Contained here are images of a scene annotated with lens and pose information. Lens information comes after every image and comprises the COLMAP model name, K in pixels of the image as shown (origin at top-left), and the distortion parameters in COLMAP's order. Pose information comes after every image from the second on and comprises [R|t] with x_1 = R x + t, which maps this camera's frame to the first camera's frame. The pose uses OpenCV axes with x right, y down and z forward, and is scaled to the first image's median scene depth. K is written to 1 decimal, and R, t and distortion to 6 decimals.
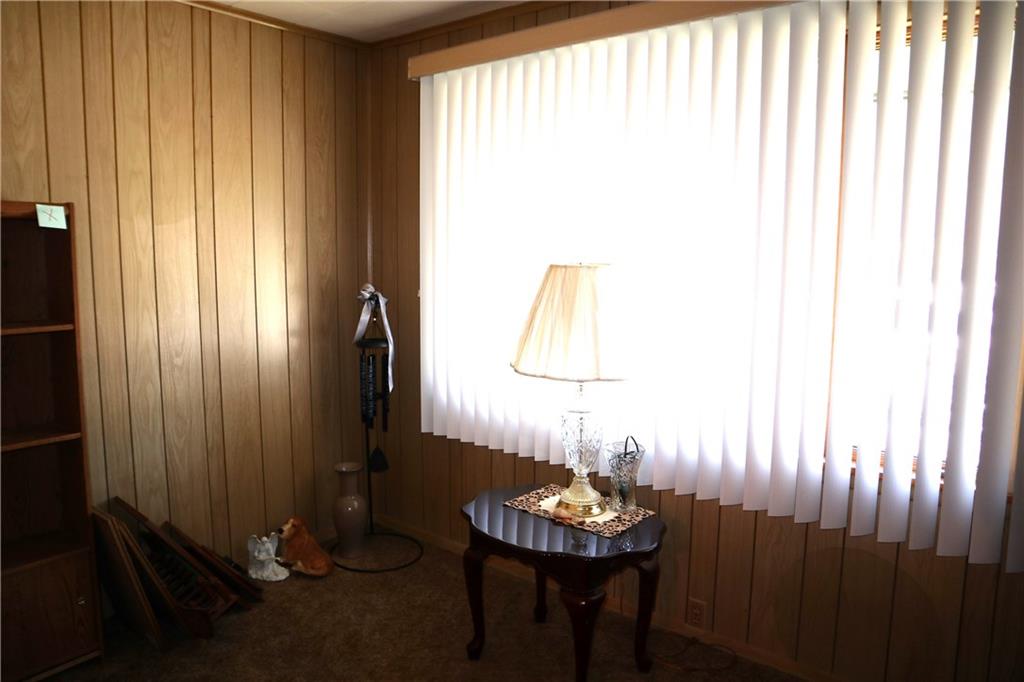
lens RADIAL K [[707.6, 0, 502.5], [0, 707.6, 336.9], [0, 0, 1]] dist [-0.115883, 0.071113]
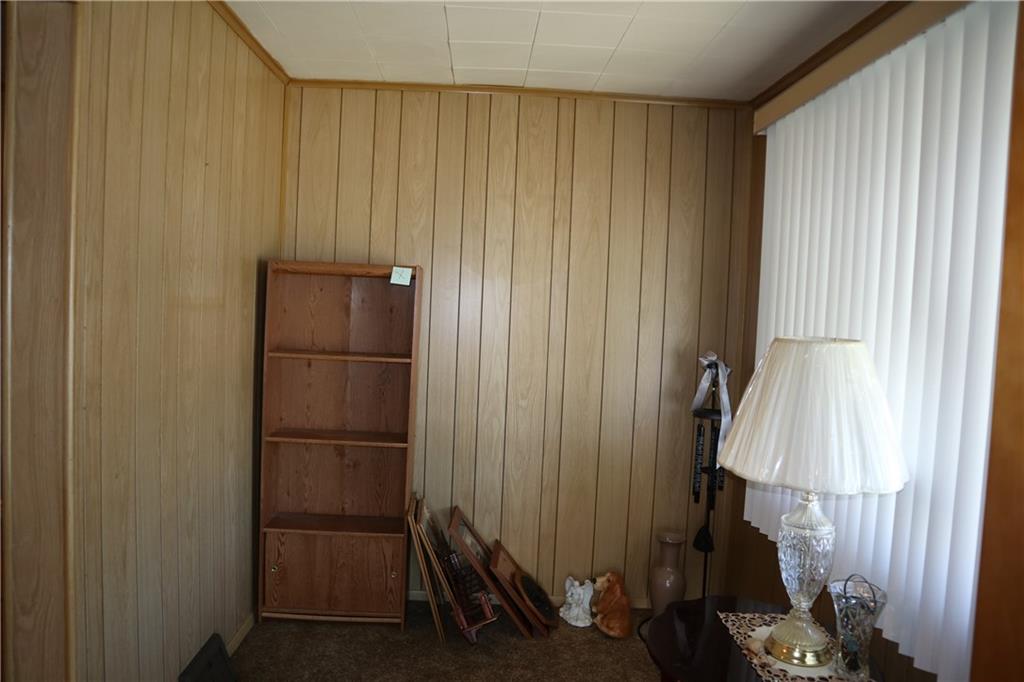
lens RADIAL K [[707.6, 0, 502.5], [0, 707.6, 336.9], [0, 0, 1]] dist [-0.115883, 0.071113]
pose [[0.663258, 0.057942, -0.746144, 0.366466], [-0.130470, 0.990683, -0.039045, -0.023016], [0.736930, 0.123246, 0.664639, 0.180976]]
